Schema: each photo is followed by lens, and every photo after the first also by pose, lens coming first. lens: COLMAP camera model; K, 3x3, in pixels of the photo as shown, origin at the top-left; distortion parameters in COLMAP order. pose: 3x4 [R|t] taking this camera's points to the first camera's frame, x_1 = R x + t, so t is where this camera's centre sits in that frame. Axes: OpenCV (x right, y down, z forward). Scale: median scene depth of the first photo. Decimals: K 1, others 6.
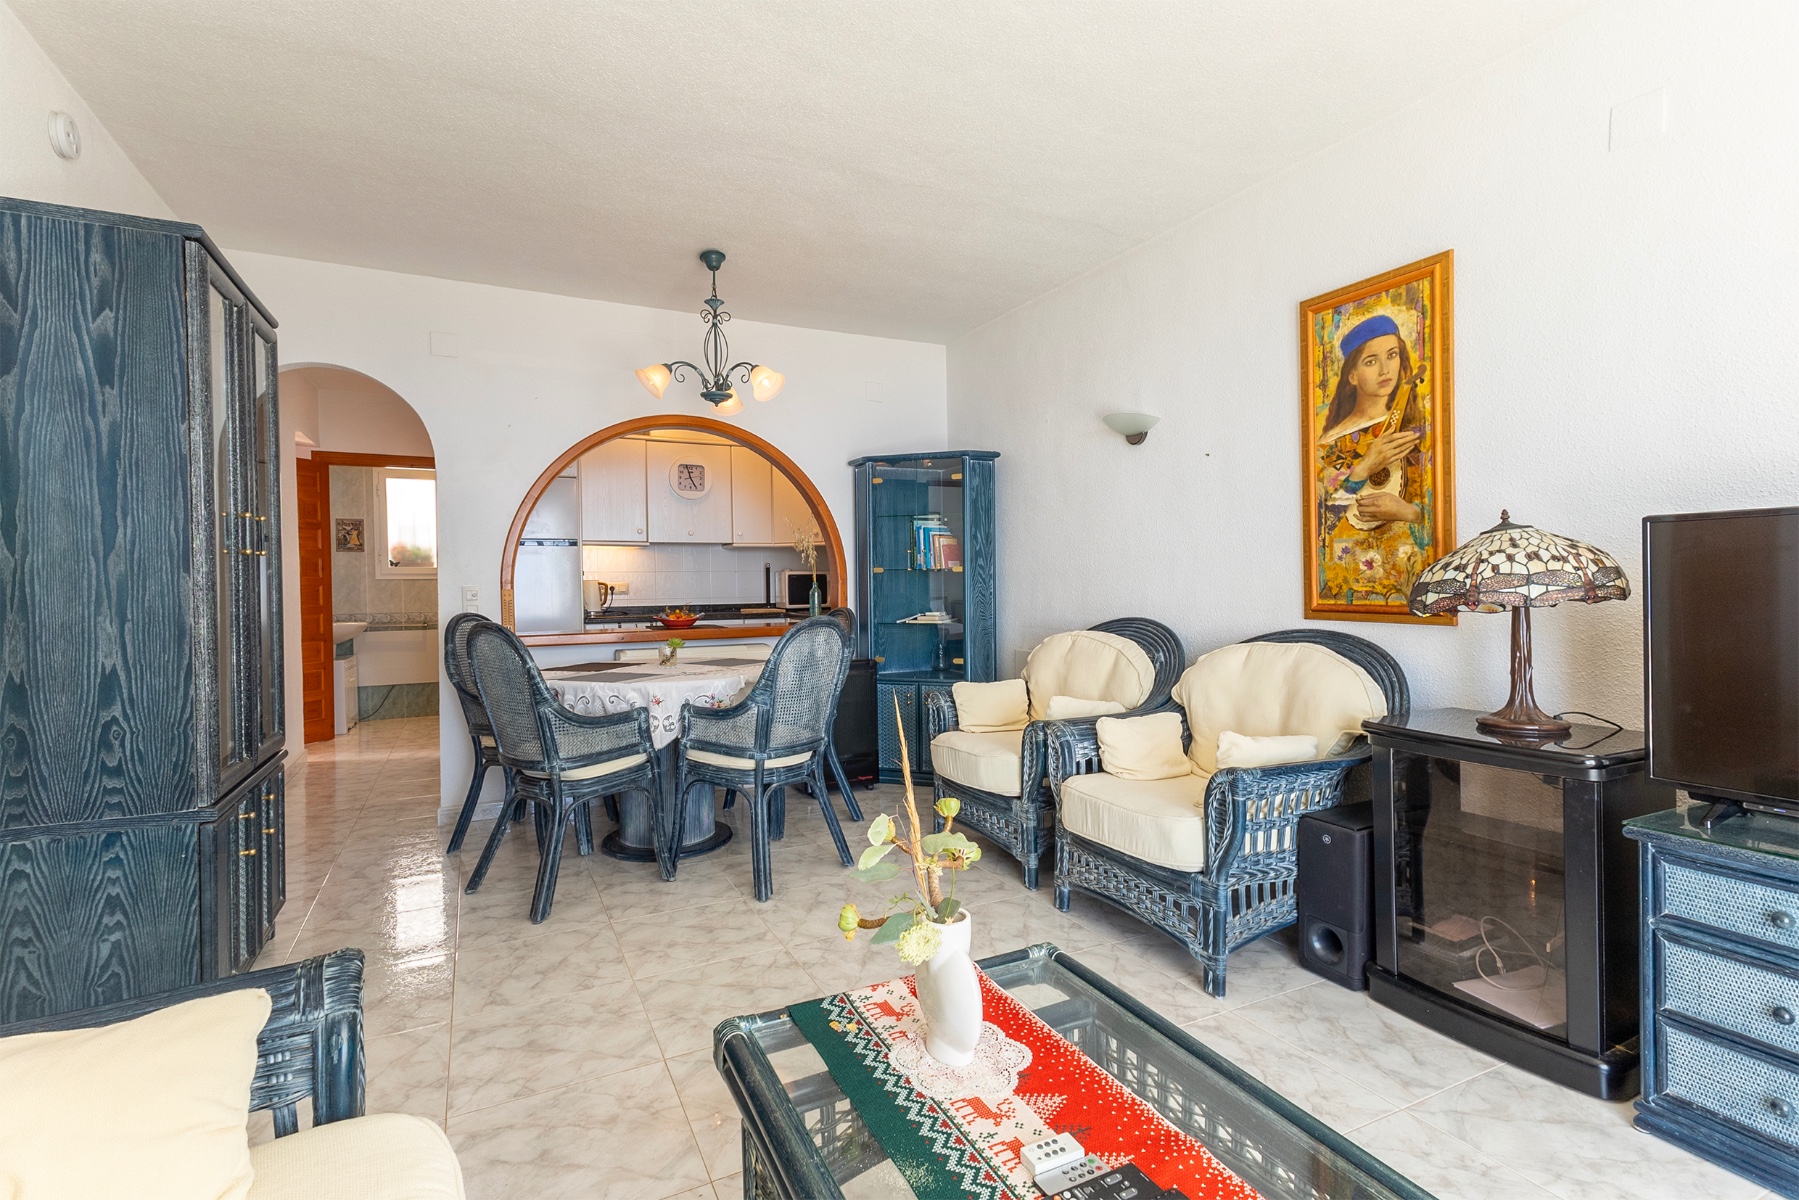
lens RADIAL K [[828.2, 0, 900.9], [0, 828.2, 597.1], [0, 0, 1]] dist [0.022516, -0.012647]
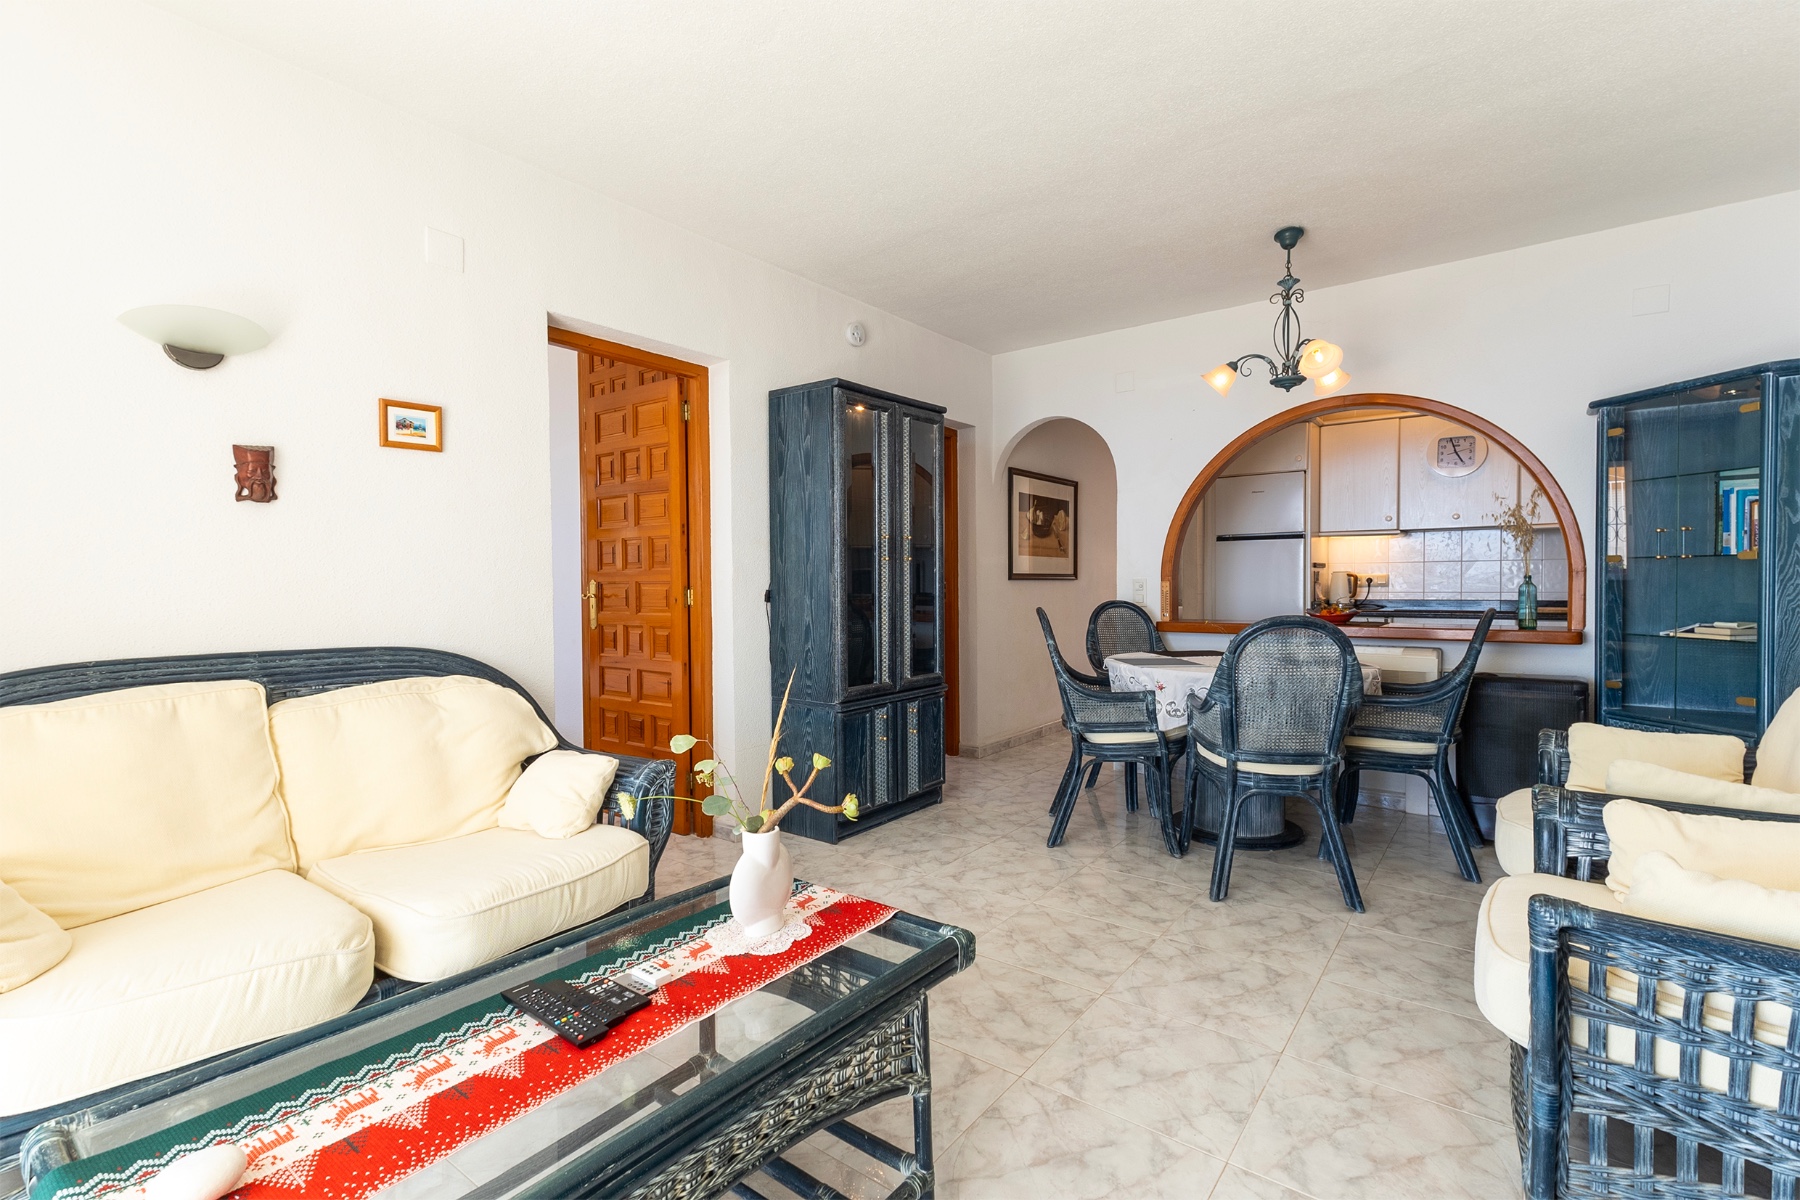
lens RADIAL K [[807.3, 0, 906.5], [0, 807.3, 595.5], [0, 0, 1]] dist [0.020196, -0.011462]
pose [[0.448184, 0.024234, -0.893613, 0.554701], [-0.012840, 0.999704, 0.020671, -0.012384], [0.893849, 0.002210, 0.448363, 0.255229]]
